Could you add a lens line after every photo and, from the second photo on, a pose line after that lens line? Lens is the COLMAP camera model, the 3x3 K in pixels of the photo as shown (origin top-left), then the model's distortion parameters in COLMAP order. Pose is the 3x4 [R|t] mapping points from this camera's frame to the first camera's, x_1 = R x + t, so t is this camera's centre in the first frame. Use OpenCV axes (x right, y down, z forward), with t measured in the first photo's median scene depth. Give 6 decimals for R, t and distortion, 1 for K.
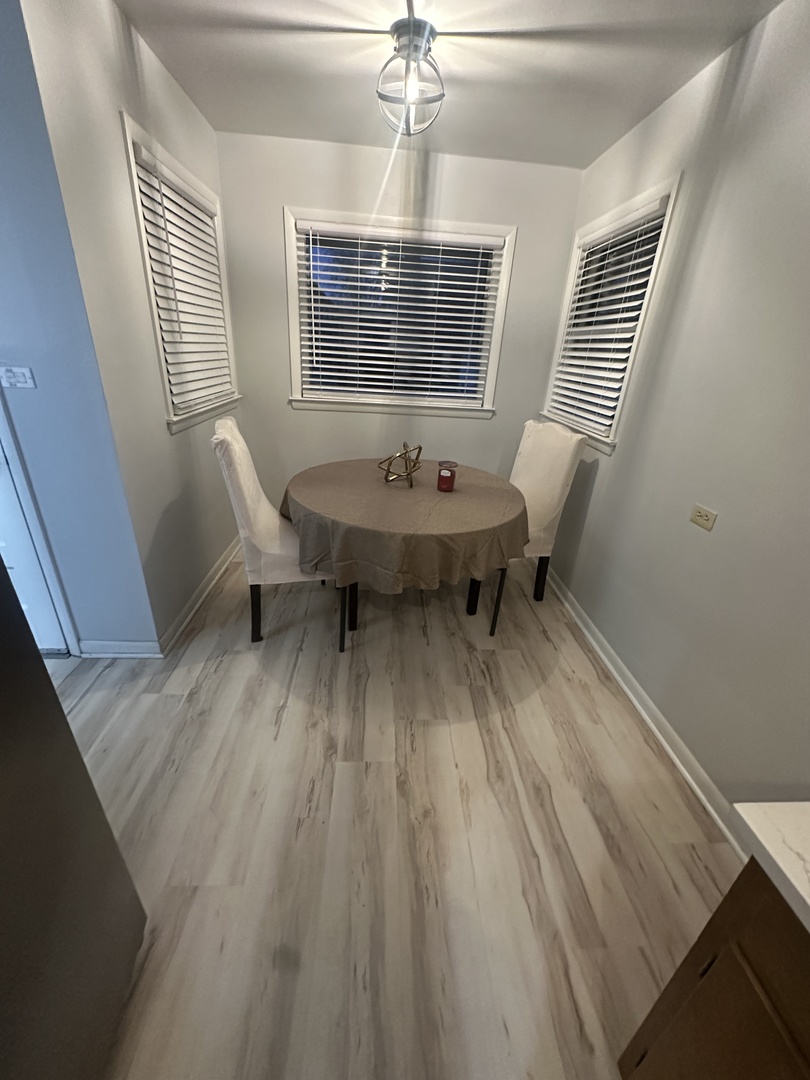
lens RADIAL K [[427.2, 0, 407.3], [0, 427.2, 539.2], [0, 0, 1]] dist [-0.002650, -0.000464]
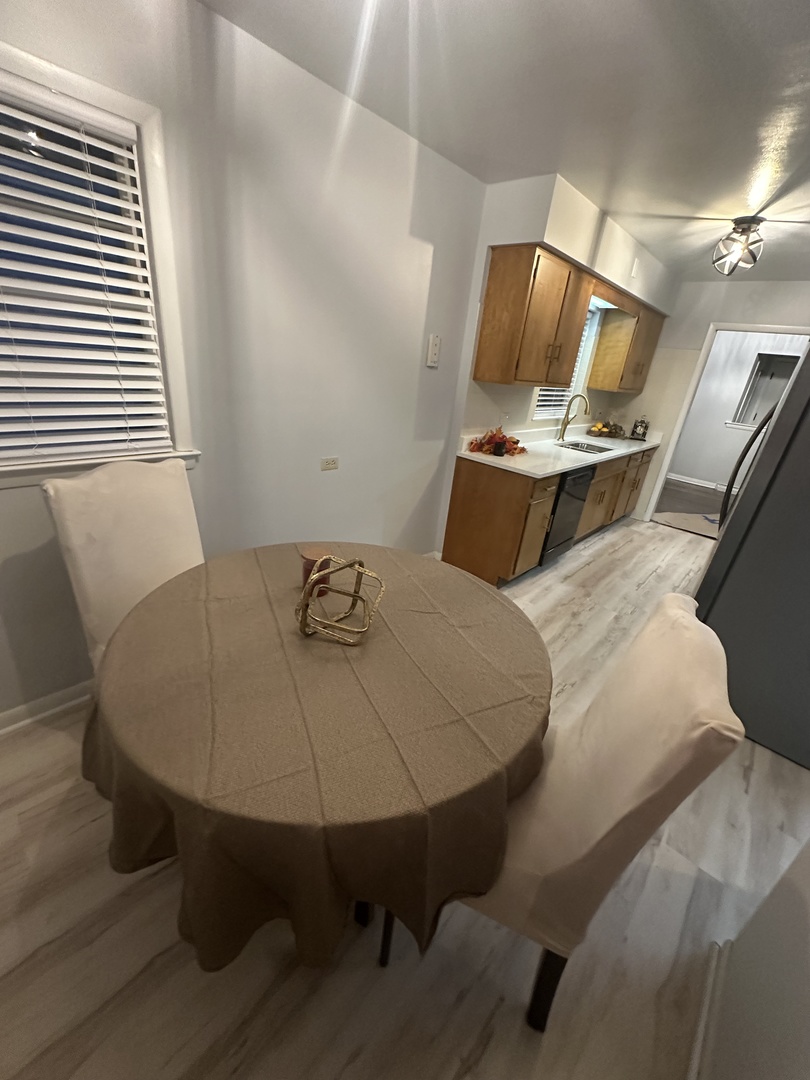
lens RADIAL K [[427.2, 0, 406.0], [0, 427.2, 541.3], [0, 0, 1]] dist [-0.002650, -0.000464]
pose [[-0.680554, -0.405392, 0.610331, -0.443574], [0.167472, 0.724874, 0.668214, -0.699590], [-0.713302, 0.556969, -0.425424, 1.378005]]
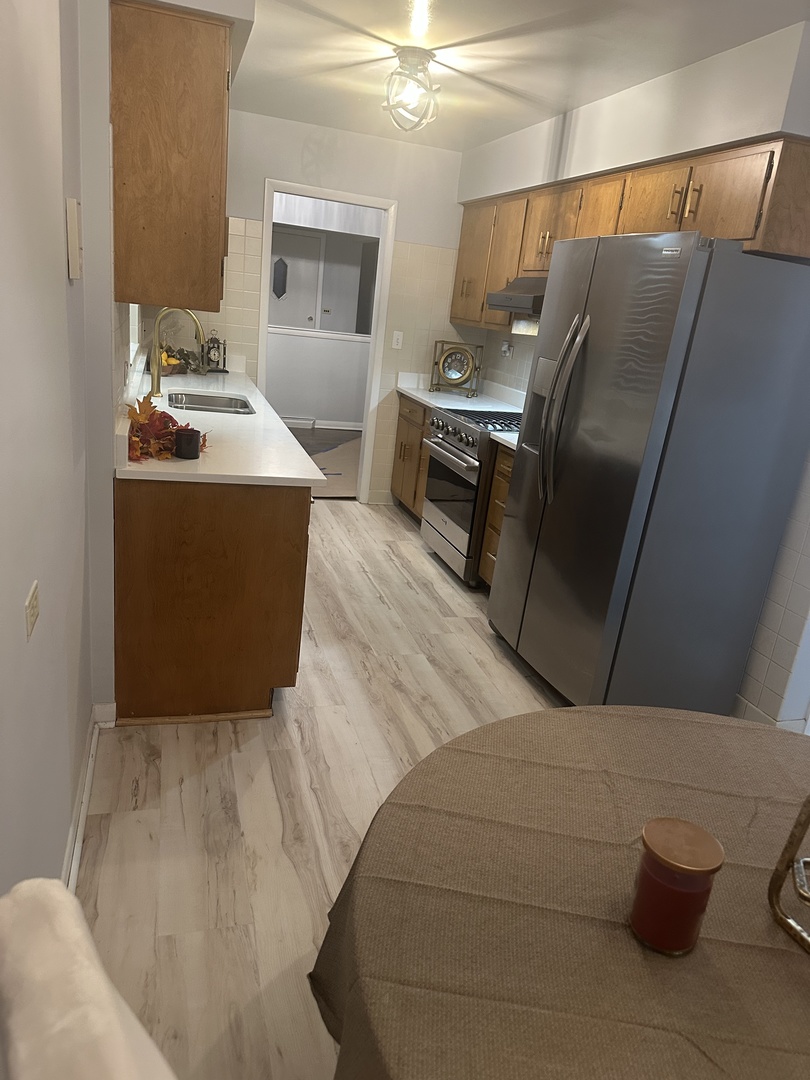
lens RADIAL K [[753.5, 0, 408.7], [0, 753.5, 542.8], [0, 0, 1]] dist [0.060836, -0.010992]
pose [[-0.957479, -0.085472, -0.275552, 0.457325], [-0.249463, 0.725050, 0.641927, -0.653805], [0.144923, 0.683372, -0.715542, 1.393732]]
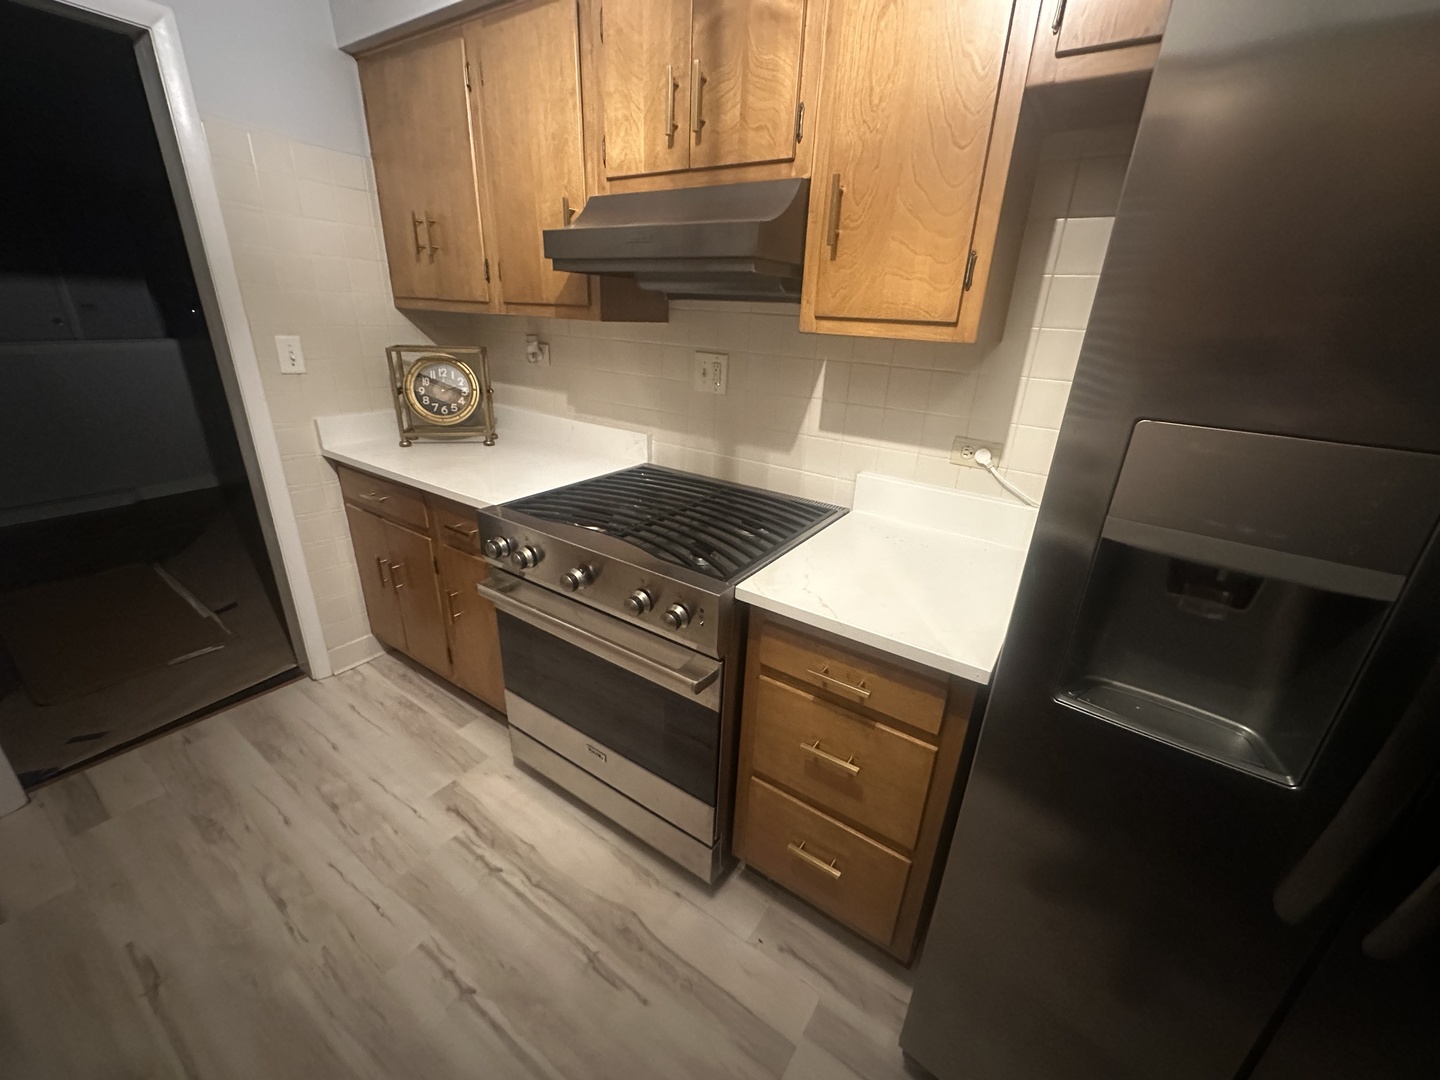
lens RADIAL K [[569.6, 0, 719.4], [0, 569.6, 540.2], [0, 0, 1]] dist [-0.002650, -0.000464]
pose [[-0.602224, 0.211763, -0.769729, 0.157681], [-0.403176, 0.751511, 0.522189, 0.072743], [0.689040, 0.624811, -0.367200, -0.127954]]
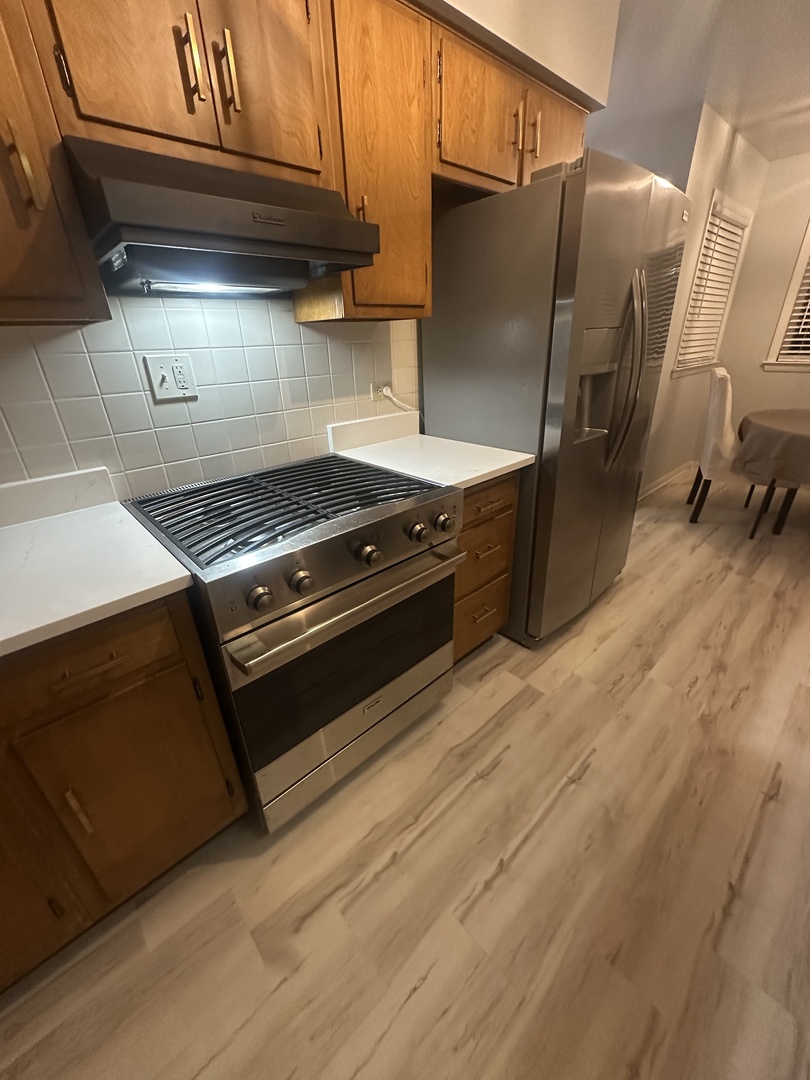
lens RADIAL K [[427.2, 0, 407.9], [0, 427.2, 539.6], [0, 0, 1]] dist [-0.002650, -0.000464]
pose [[0.629029, 0.261583, -0.732050, 0.180779], [-0.258462, 0.958488, 0.120407, 0.447126], [0.733157, 0.113468, 0.670526, -0.832535]]
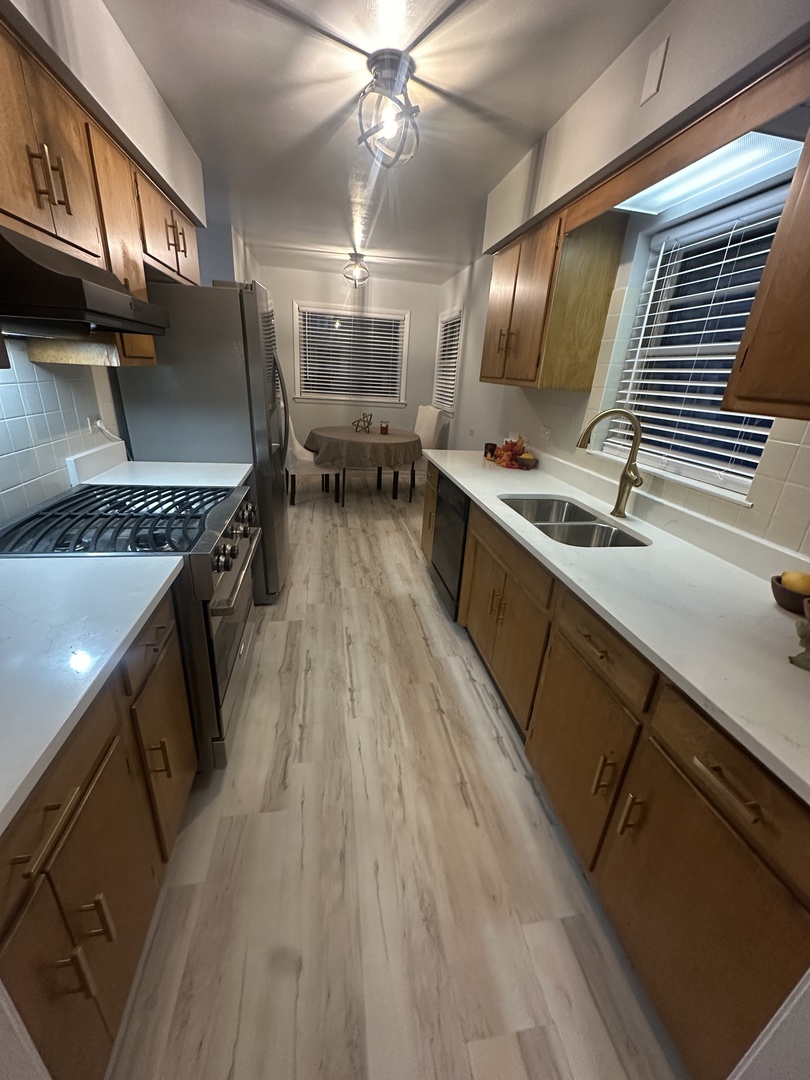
lens RADIAL K [[427.2, 0, 406.1], [0, 427.2, 539.7], [0, 0, 1]] dist [-0.002650, -0.000464]
pose [[0.993418, -0.039235, 0.107615, -0.031321], [0.043824, 0.998213, -0.040613, 0.617317], [-0.105829, 0.045061, 0.993363, -1.378546]]
